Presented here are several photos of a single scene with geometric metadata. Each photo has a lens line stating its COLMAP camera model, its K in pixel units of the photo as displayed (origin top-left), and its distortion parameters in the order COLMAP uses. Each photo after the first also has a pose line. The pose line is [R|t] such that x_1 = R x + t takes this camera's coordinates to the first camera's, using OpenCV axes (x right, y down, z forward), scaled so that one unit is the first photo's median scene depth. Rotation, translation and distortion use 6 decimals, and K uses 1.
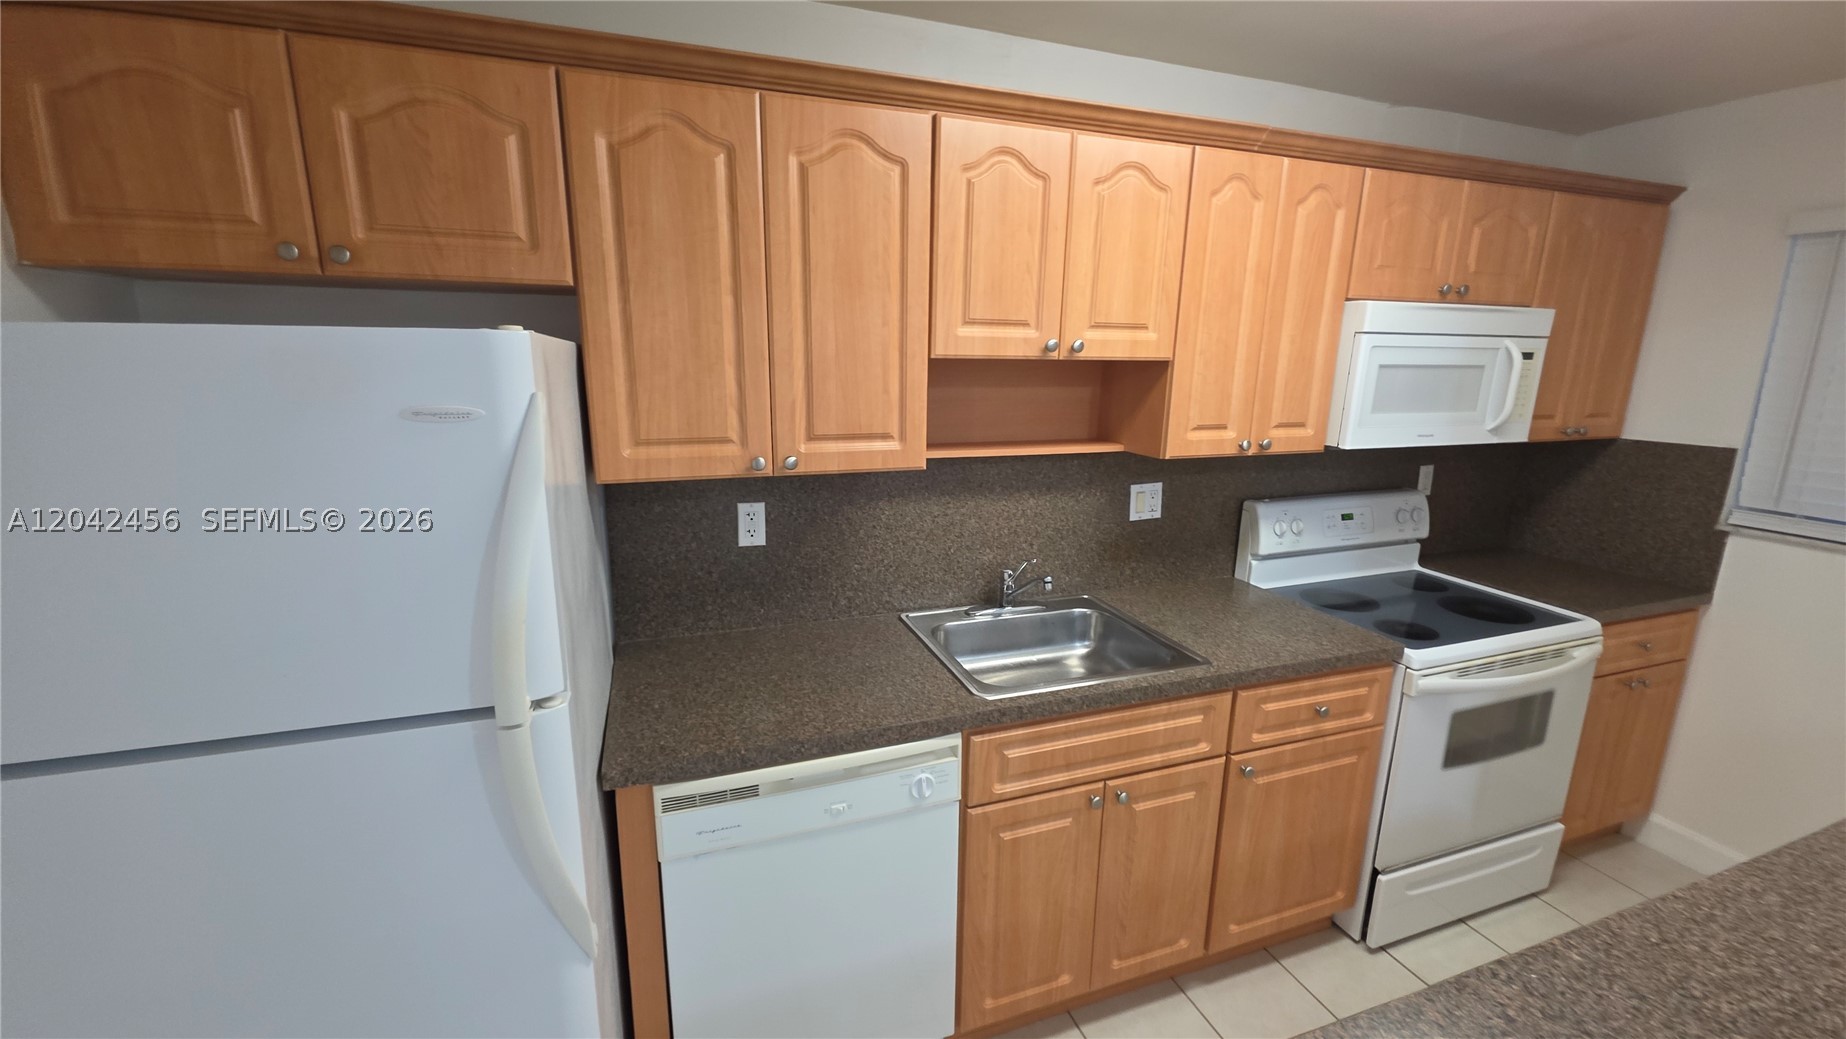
lens RADIAL K [[731.4, 0, 919.1], [0, 731.4, 519.3], [0, 0, 1]] dist [-0.001944, -0.001781]
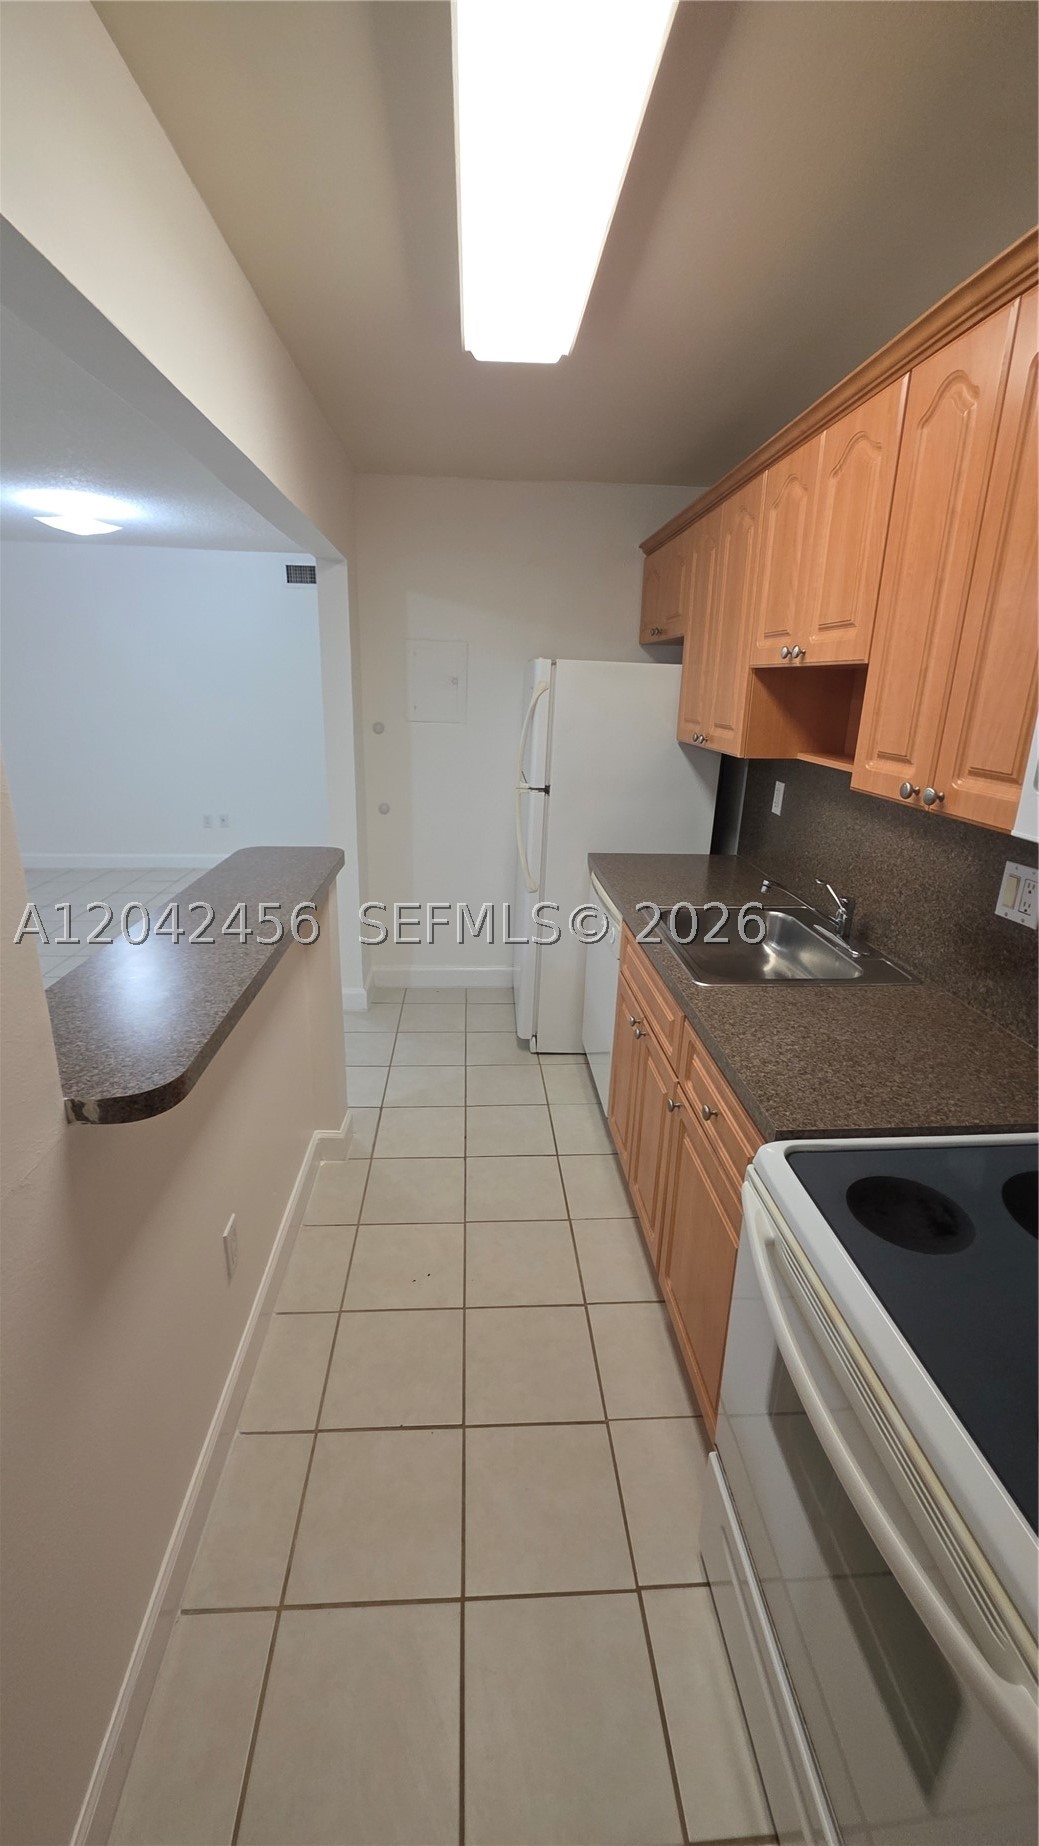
lens RADIAL K [[731.4, 0, 514.3], [0, 731.4, 917.5], [0, 0, 1]] dist [-0.001944, -0.001781]
pose [[-0.263331, 0.283975, -0.921963, 1.290050], [-0.231448, 0.909184, 0.346145, -0.156548], [0.936530, 0.304537, -0.173691, 0.882454]]
